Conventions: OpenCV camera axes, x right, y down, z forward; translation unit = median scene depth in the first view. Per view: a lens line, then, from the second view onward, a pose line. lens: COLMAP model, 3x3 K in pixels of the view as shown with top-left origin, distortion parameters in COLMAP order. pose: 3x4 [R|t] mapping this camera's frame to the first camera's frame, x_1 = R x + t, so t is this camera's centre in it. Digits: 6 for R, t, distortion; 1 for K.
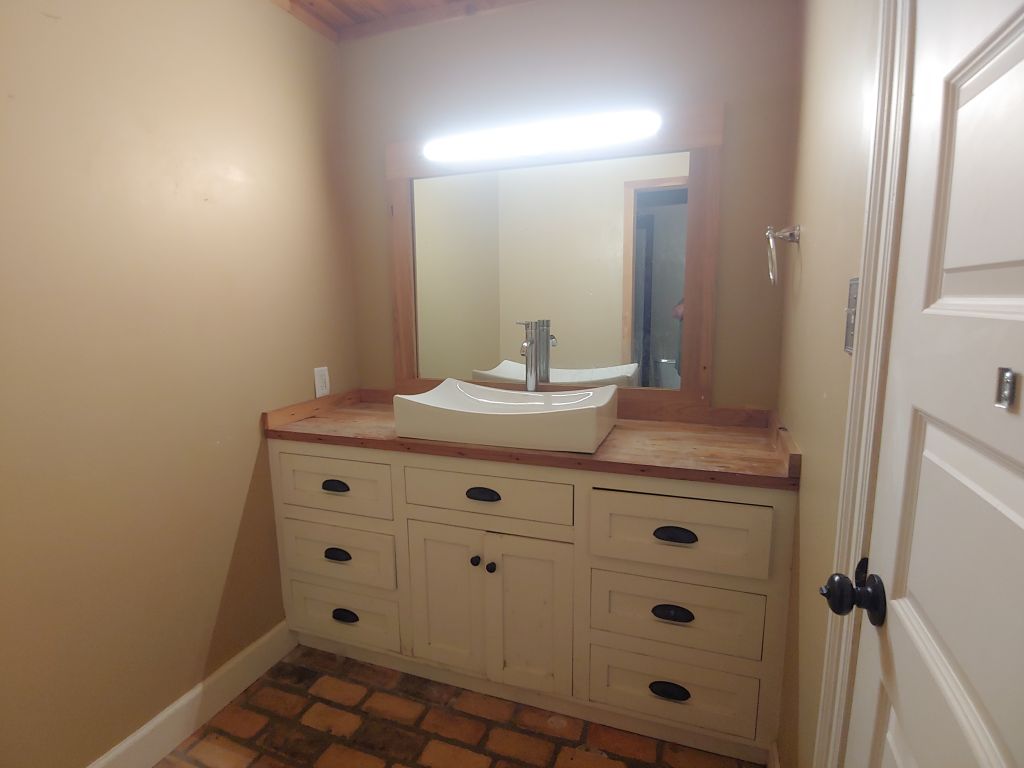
lens RADIAL K [[519.8, 0, 513.7], [0, 519.8, 384.0], [0, 0, 1]] dist [-0.016533, 0.001504]
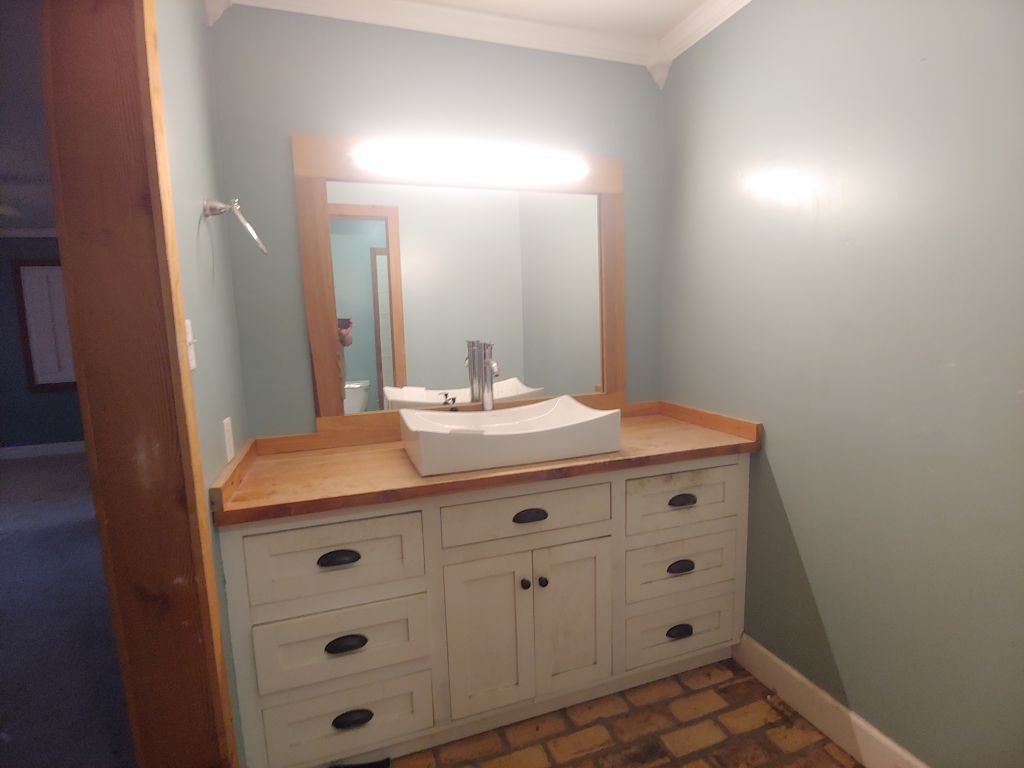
lens RADIAL K [[519.8, 0, 509.0], [0, 519.8, 383.7], [0, 0, 1]] dist [-0.016533, 0.001504]
pose [[0.777870, -0.095895, 0.621066, -0.643080], [0.120866, 0.992667, 0.001891, -0.039273], [-0.616693, 0.073595, 0.783756, 0.214295]]
